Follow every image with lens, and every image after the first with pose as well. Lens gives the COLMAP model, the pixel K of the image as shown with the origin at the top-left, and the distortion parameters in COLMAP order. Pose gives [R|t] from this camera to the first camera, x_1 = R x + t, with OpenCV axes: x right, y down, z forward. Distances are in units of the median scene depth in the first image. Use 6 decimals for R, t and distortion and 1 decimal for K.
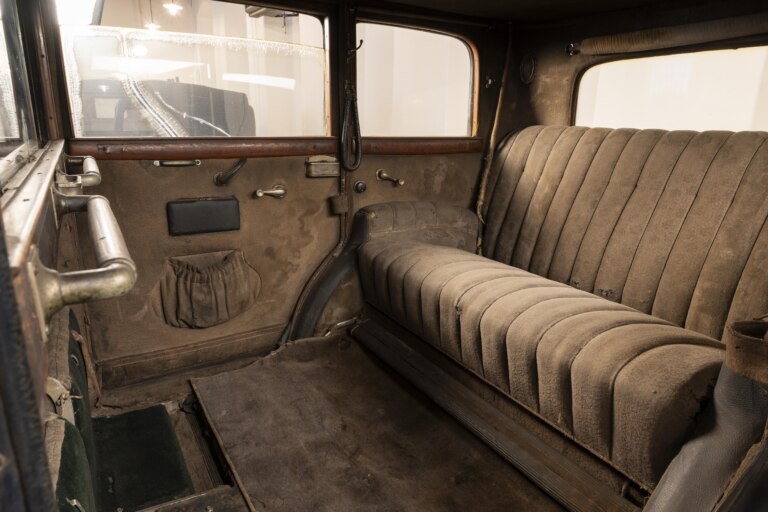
lens RADIAL K [[520.9, 0, 385.1], [0, 520.9, 255.0], [0, 0, 1]] dist [-0.002379, -0.003782]
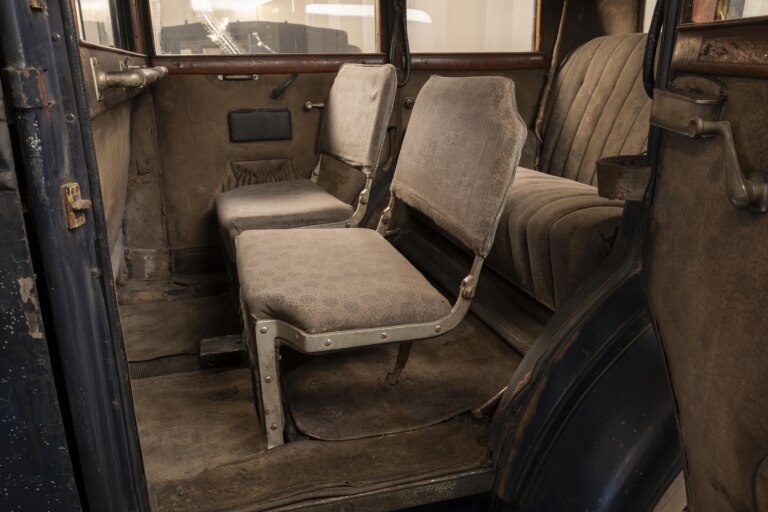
lens RADIAL K [[640.5, 0, 383.5], [0, 640.5, 256.6], [0, 0, 1]] dist [0.002970, 0.002555]
pose [[0.970142, 0.035646, -0.239905, 0.247099], [-0.029341, 0.999125, 0.029802, 0.154652], [0.240758, -0.021873, 0.970339, -0.277423]]
